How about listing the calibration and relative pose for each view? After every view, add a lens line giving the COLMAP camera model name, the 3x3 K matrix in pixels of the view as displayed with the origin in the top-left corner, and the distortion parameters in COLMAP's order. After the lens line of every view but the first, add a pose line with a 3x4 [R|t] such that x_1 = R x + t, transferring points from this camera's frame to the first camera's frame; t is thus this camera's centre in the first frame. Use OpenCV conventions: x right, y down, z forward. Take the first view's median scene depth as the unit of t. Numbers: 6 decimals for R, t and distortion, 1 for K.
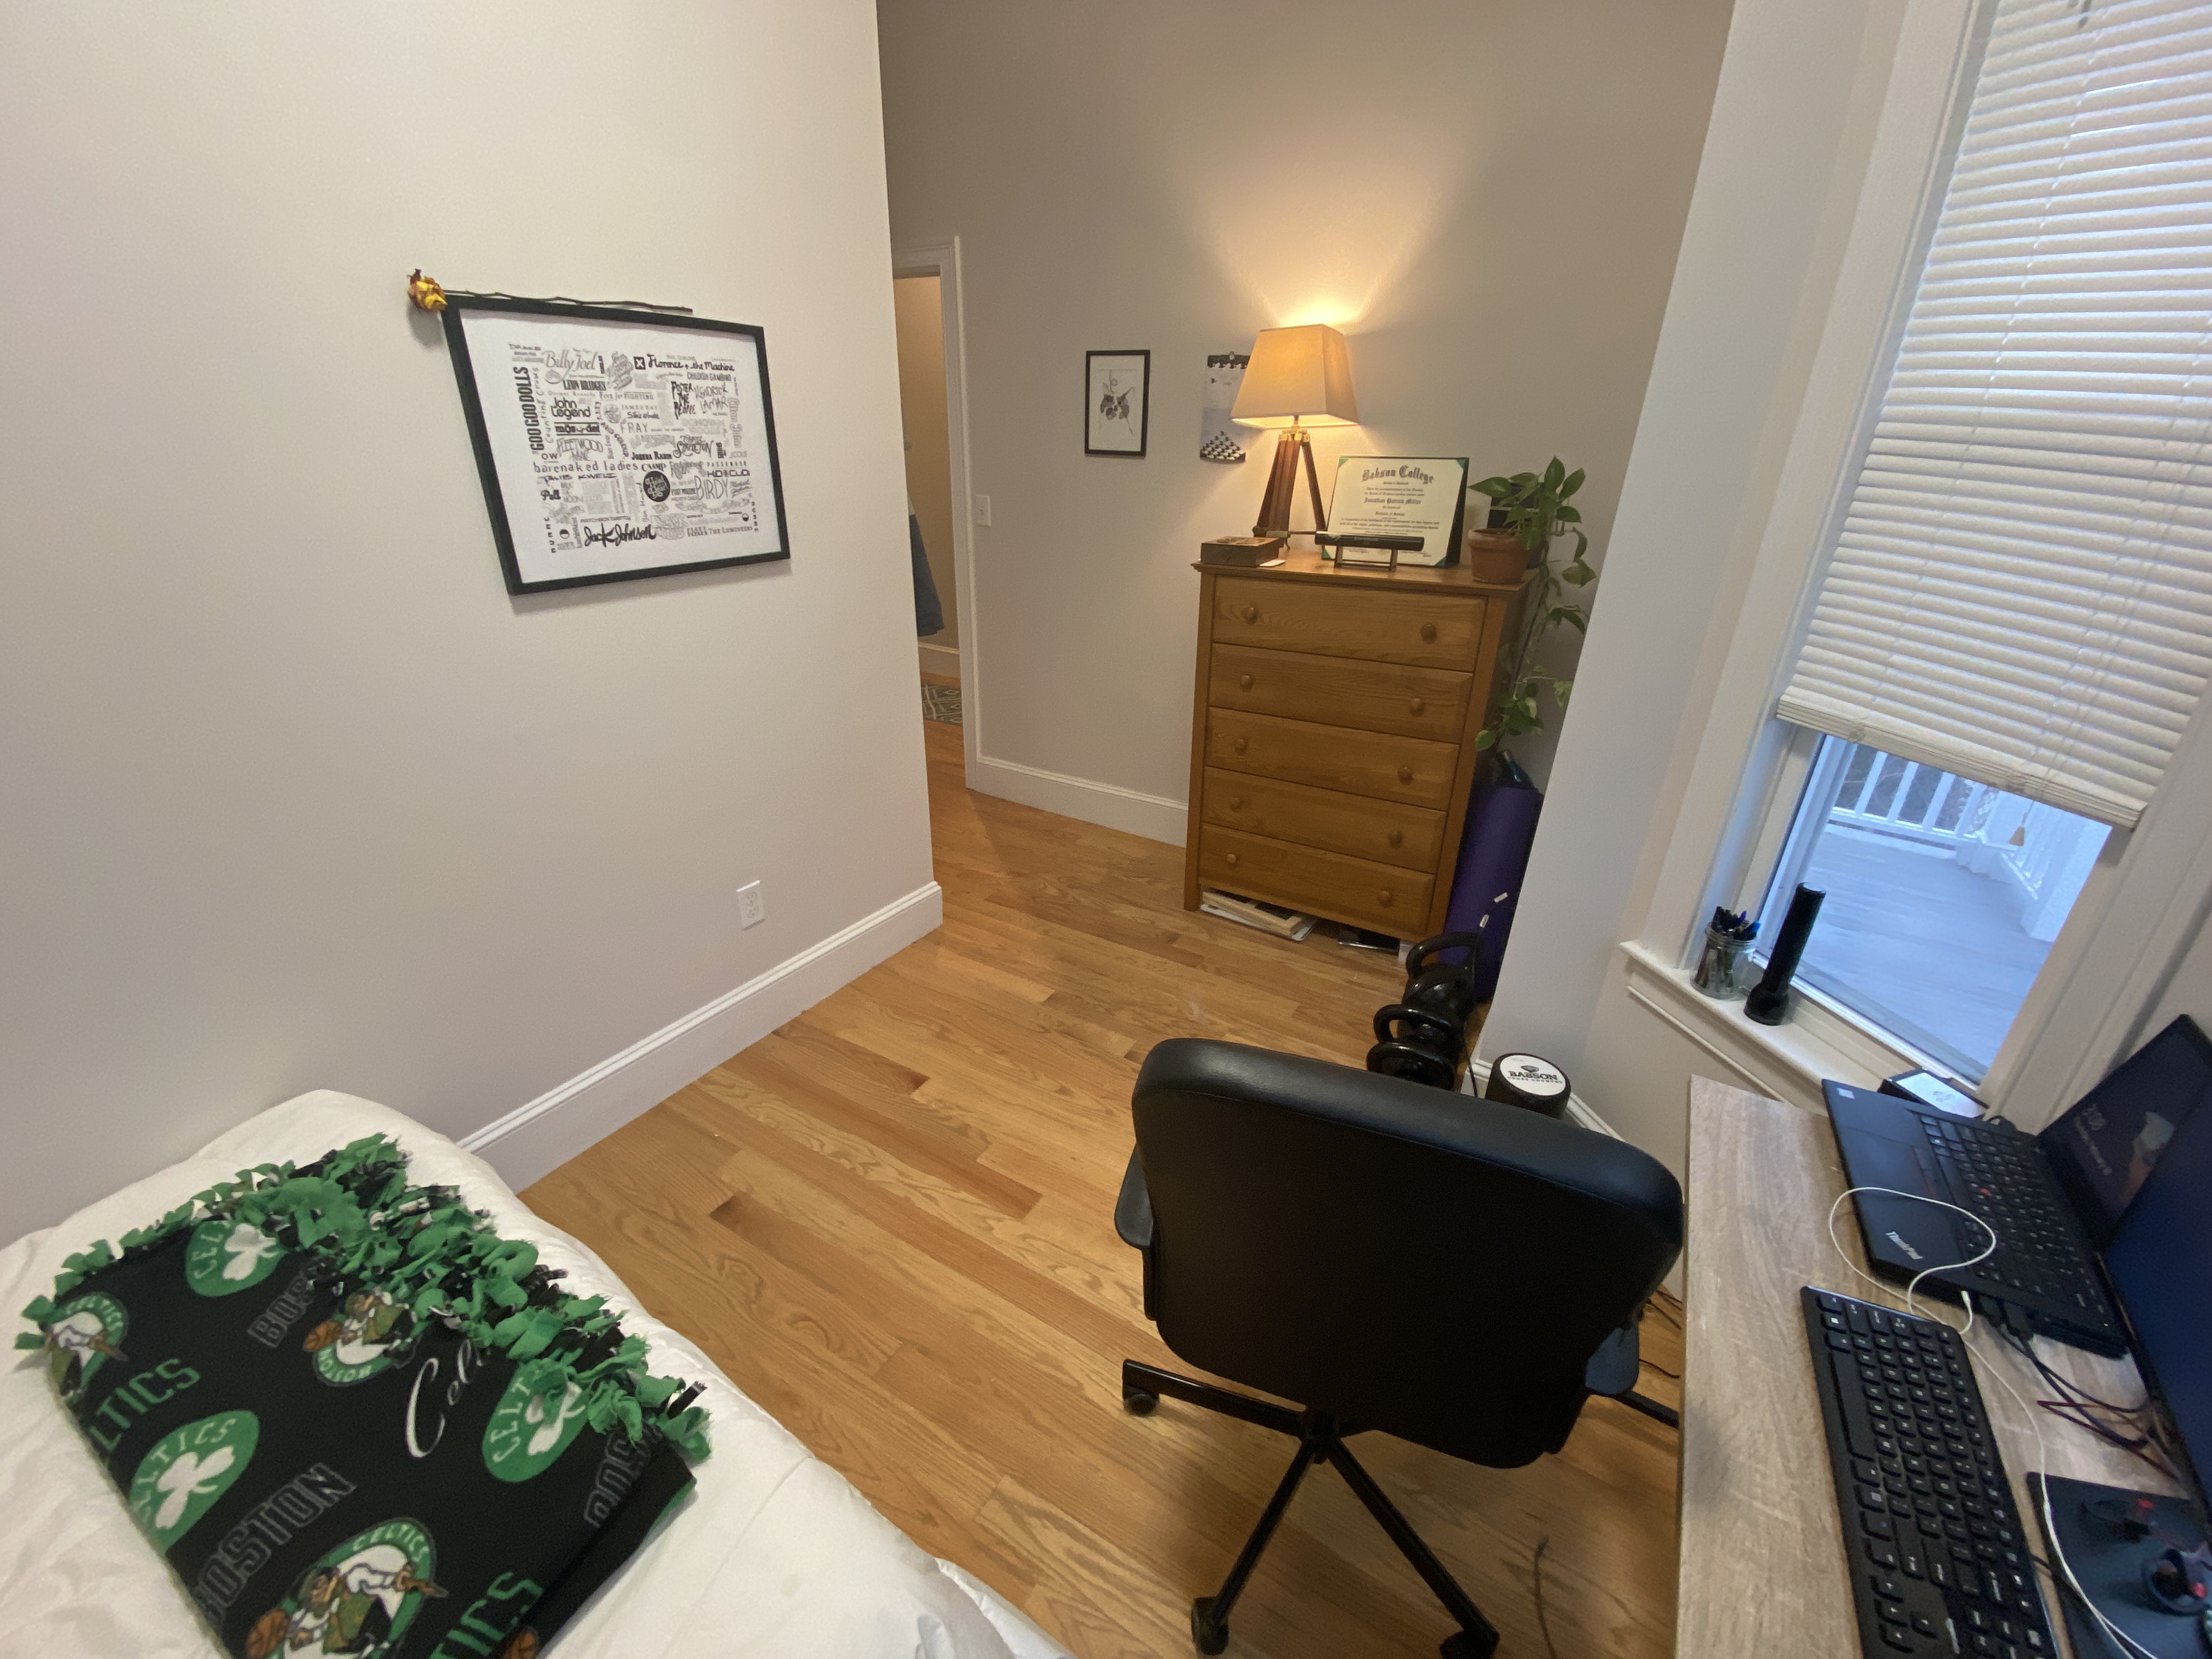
lens RADIAL K [[898.6, 0, 1111.7], [0, 898.6, 832.1], [0, 0, 1]] dist [0.002434, -0.004978]
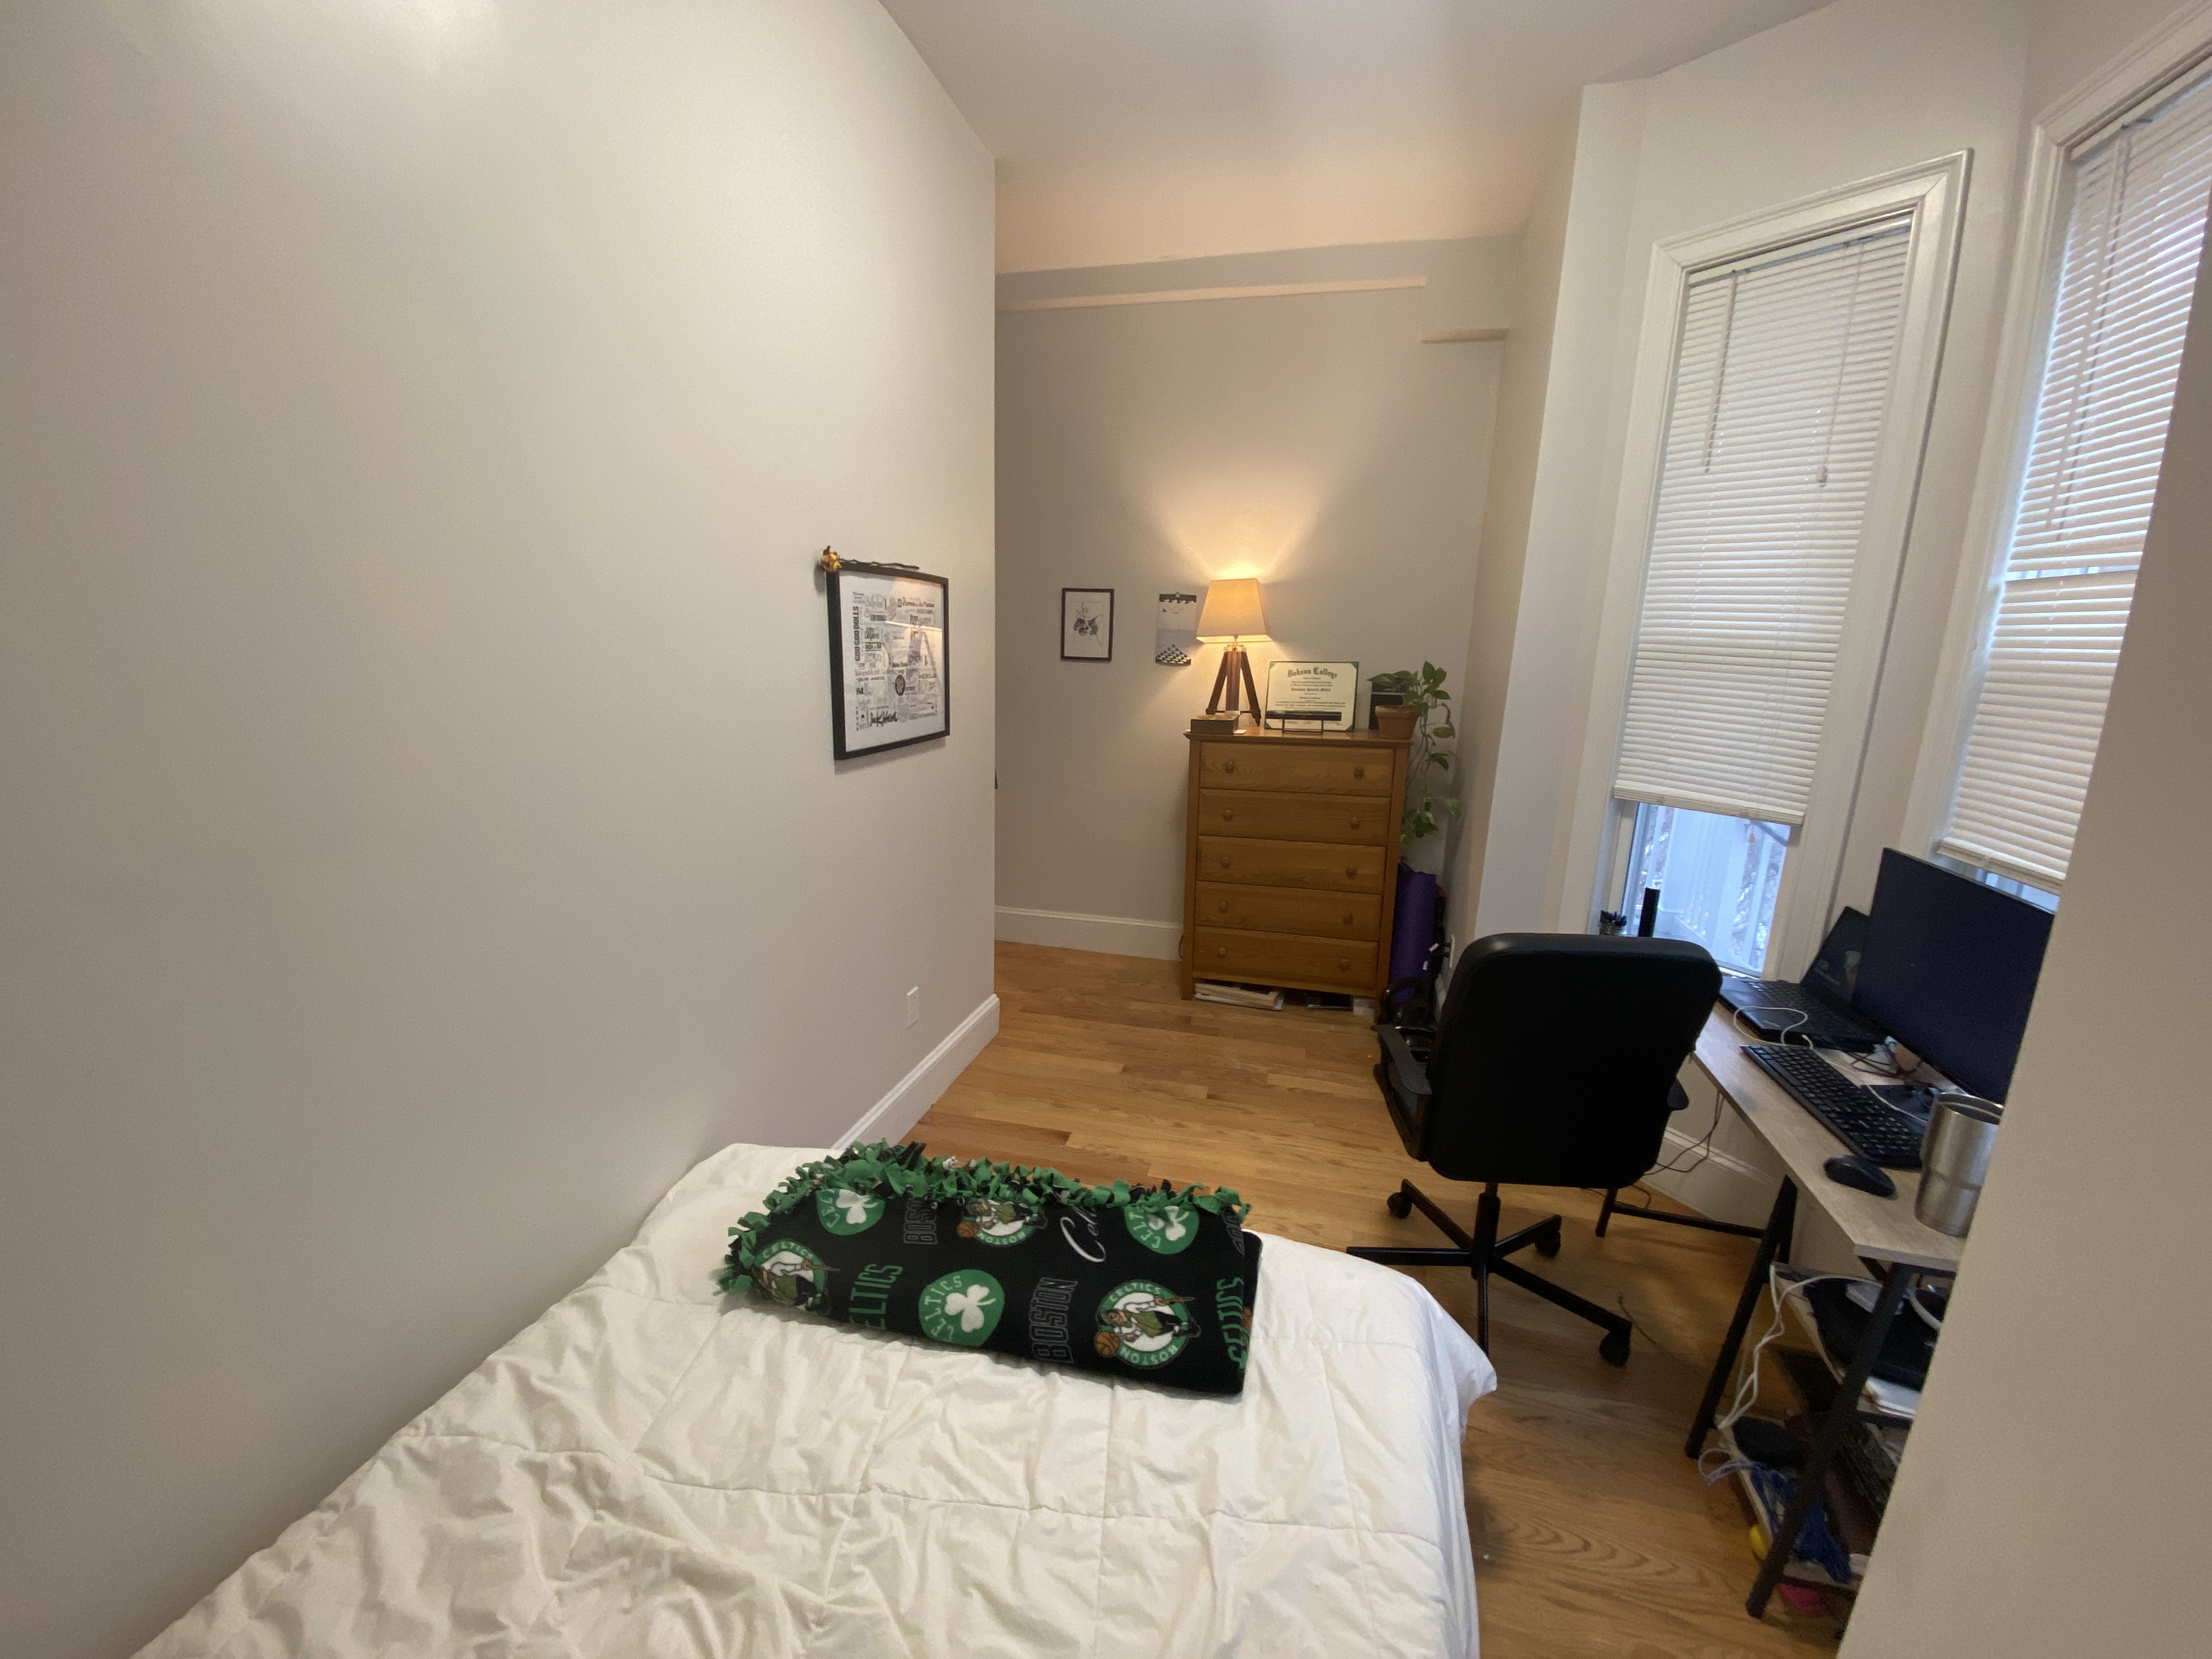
lens RADIAL K [[898.6, 0, 1089.0], [0, 898.6, 836.4], [0, 0, 1]] dist [0.002434, -0.004978]
pose [[0.961062, -0.058204, 0.270135, -0.463987], [0.110899, 0.976627, -0.184122, 0.099884], [-0.253104, 0.206911, 0.945054, -0.254871]]
